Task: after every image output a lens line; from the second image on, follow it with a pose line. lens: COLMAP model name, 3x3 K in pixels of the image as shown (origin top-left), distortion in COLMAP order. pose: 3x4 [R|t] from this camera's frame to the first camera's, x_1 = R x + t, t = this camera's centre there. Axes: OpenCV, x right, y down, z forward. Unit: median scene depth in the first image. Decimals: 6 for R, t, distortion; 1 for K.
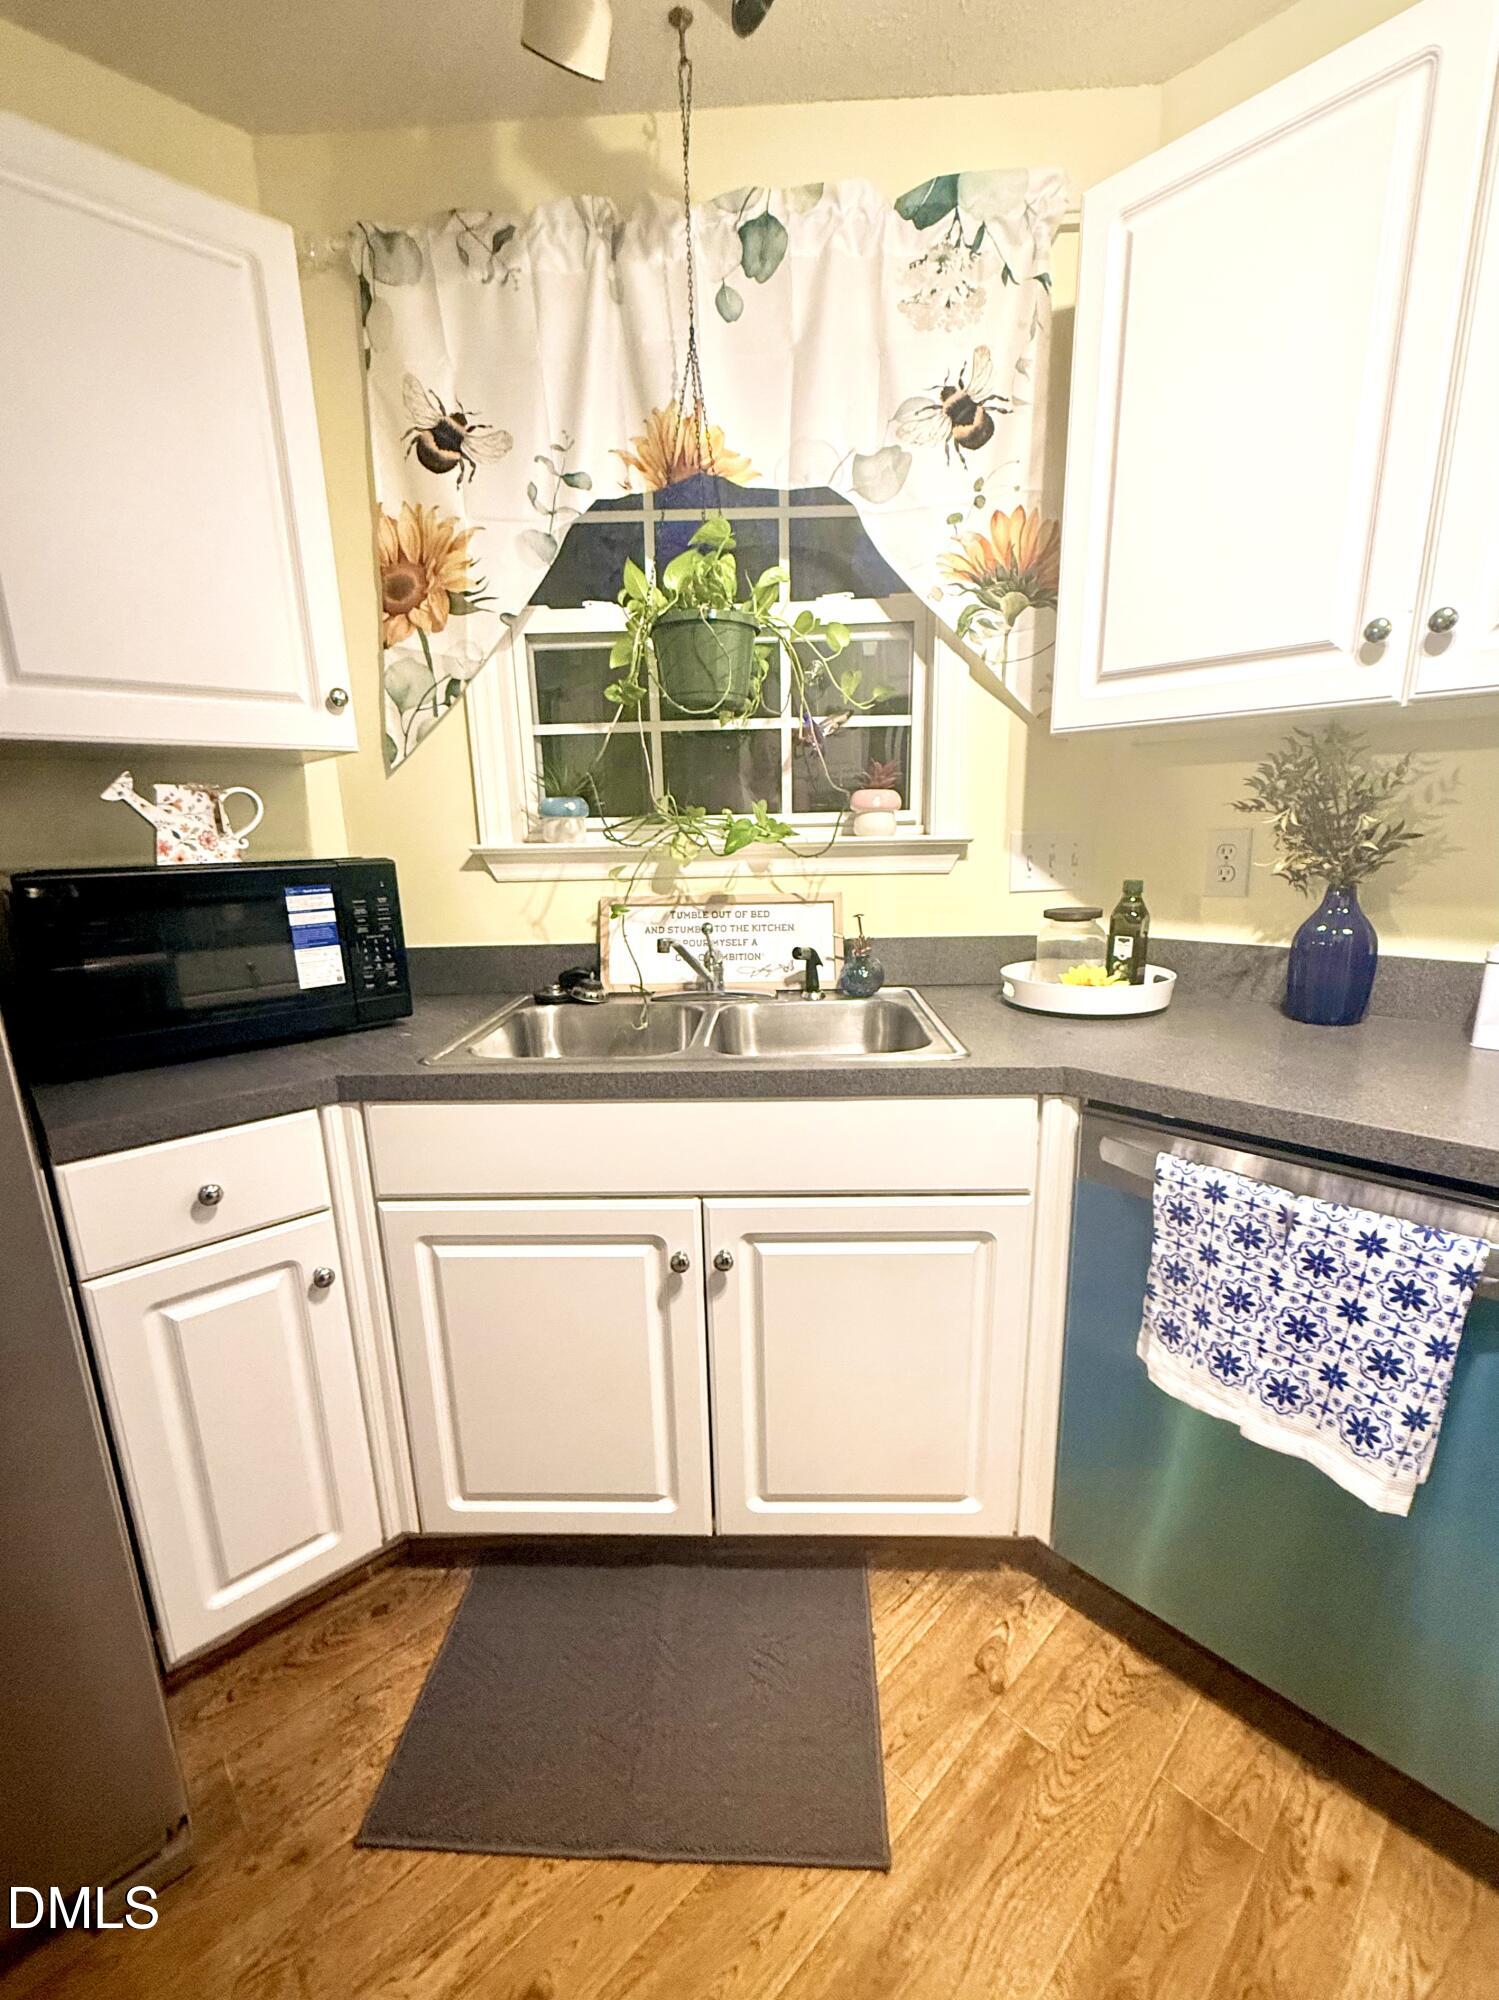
lens RADIAL K [[854.0, 0, 751.4], [0, 854.0, 1033.7], [0, 0, 1]] dist [0.001061, -0.000903]
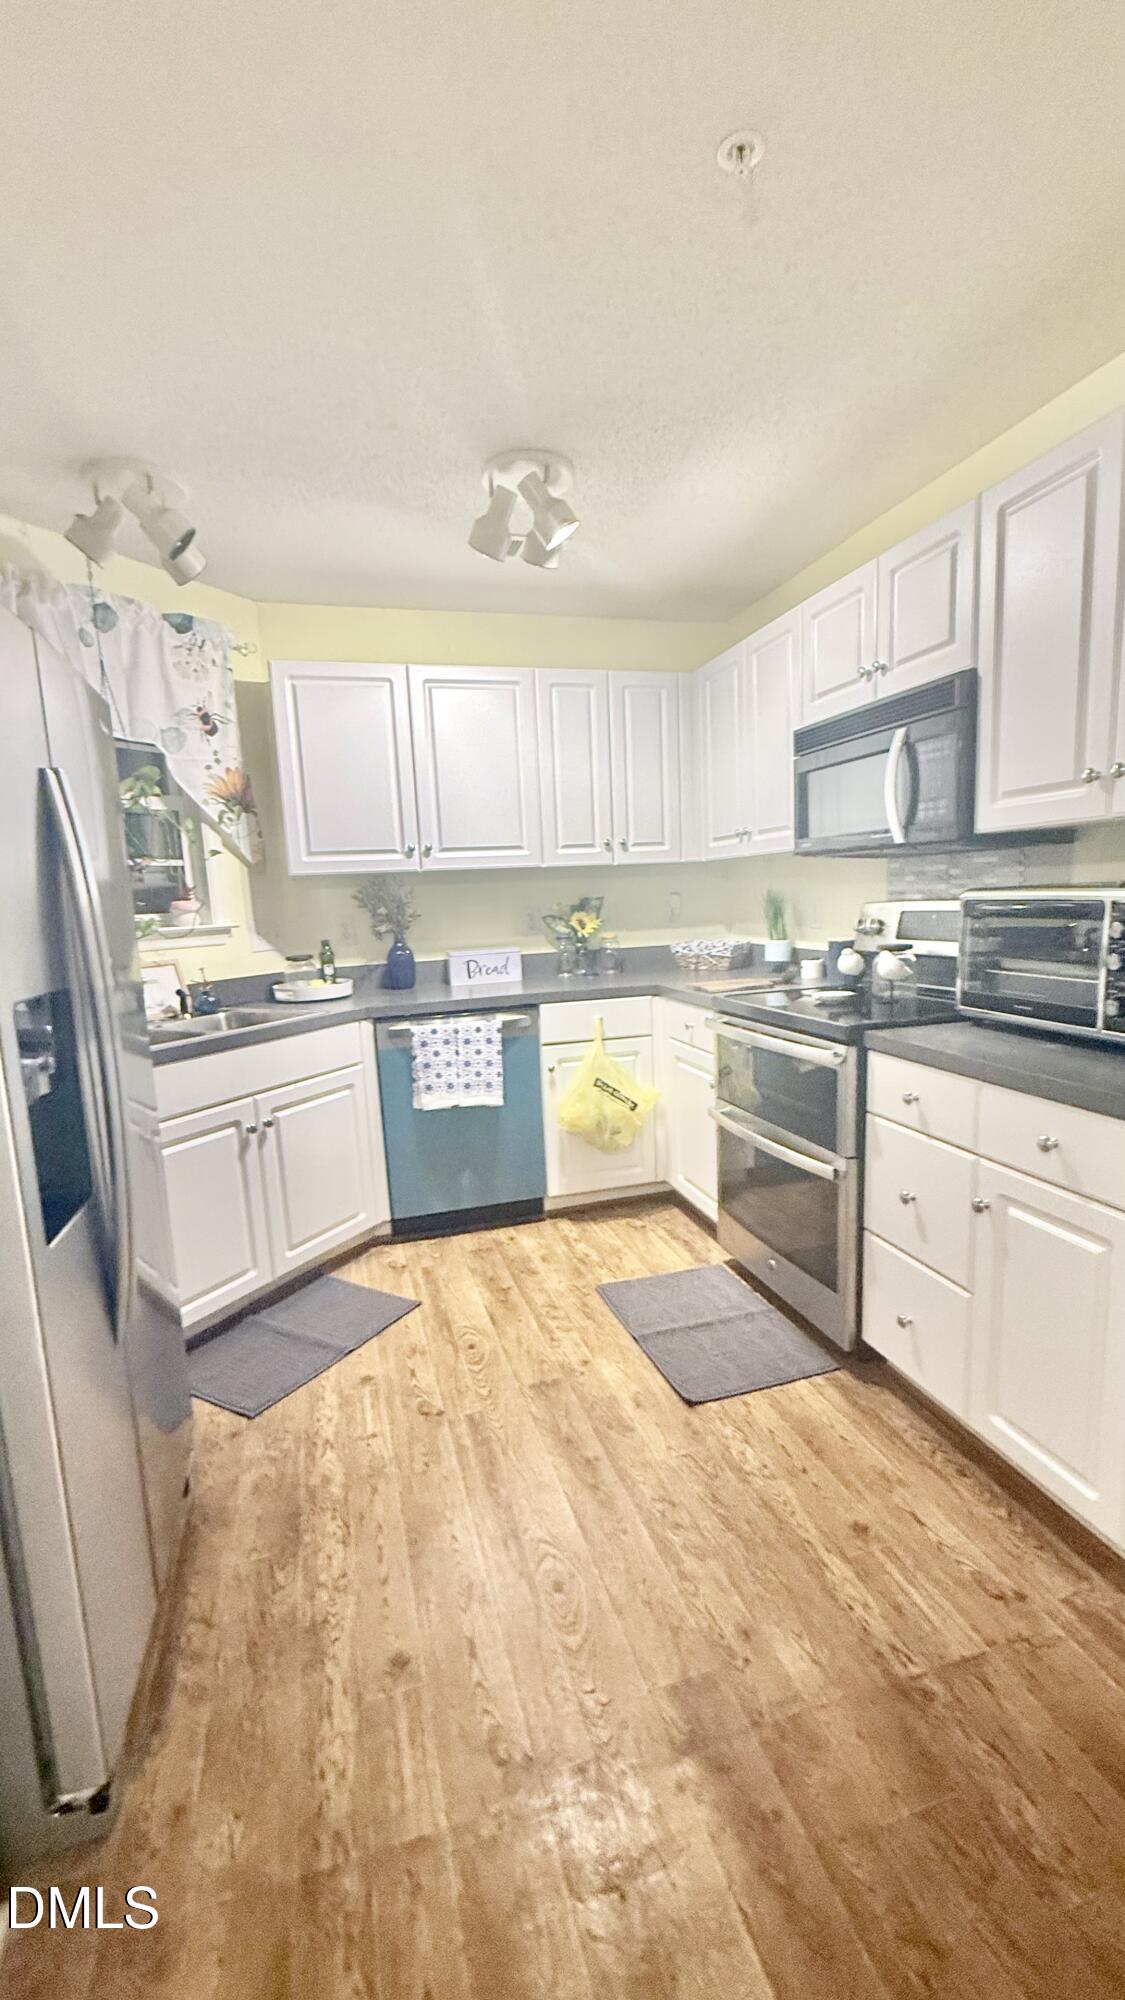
lens RADIAL K [[848.2, 0, 570.7], [0, 848.2, 1036.2], [0, 0, 1]] dist [0.000989, 0.000081]
pose [[0.448581, -0.149214, 0.881198, -1.653893], [0.246908, 0.968283, 0.038269, 0.182600], [-0.858960, 0.200408, 0.471195, -0.718230]]
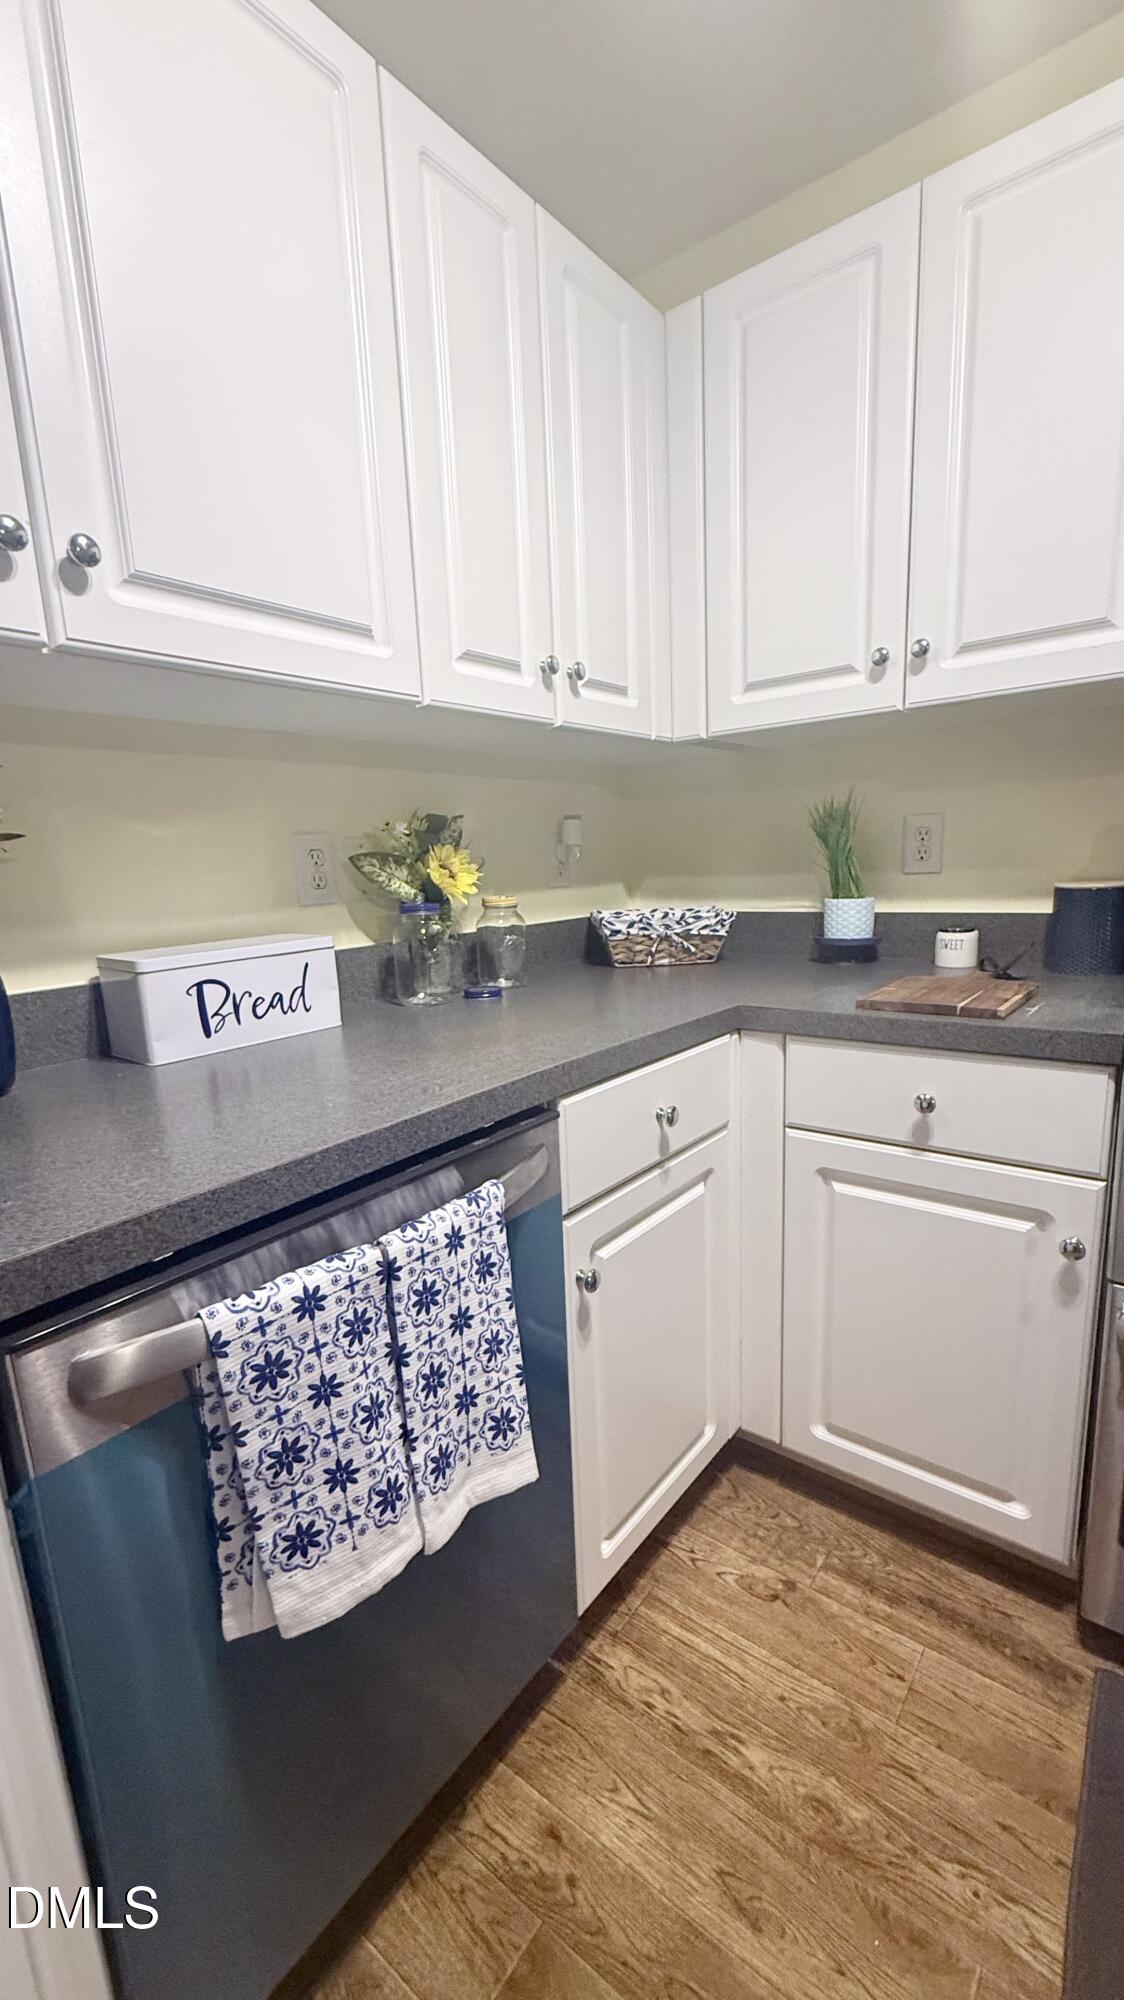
lens RADIAL K [[835.1, 0, 569.7], [0, 835.1, 1028.5], [0, 0, 1]] dist [-0.003014, -0.000049]
pose [[-0.160939, -0.168790, 0.972424, -0.093210], [0.280297, 0.936882, 0.209011, -0.090957], [-0.946326, 0.306205, -0.103470, 0.712301]]
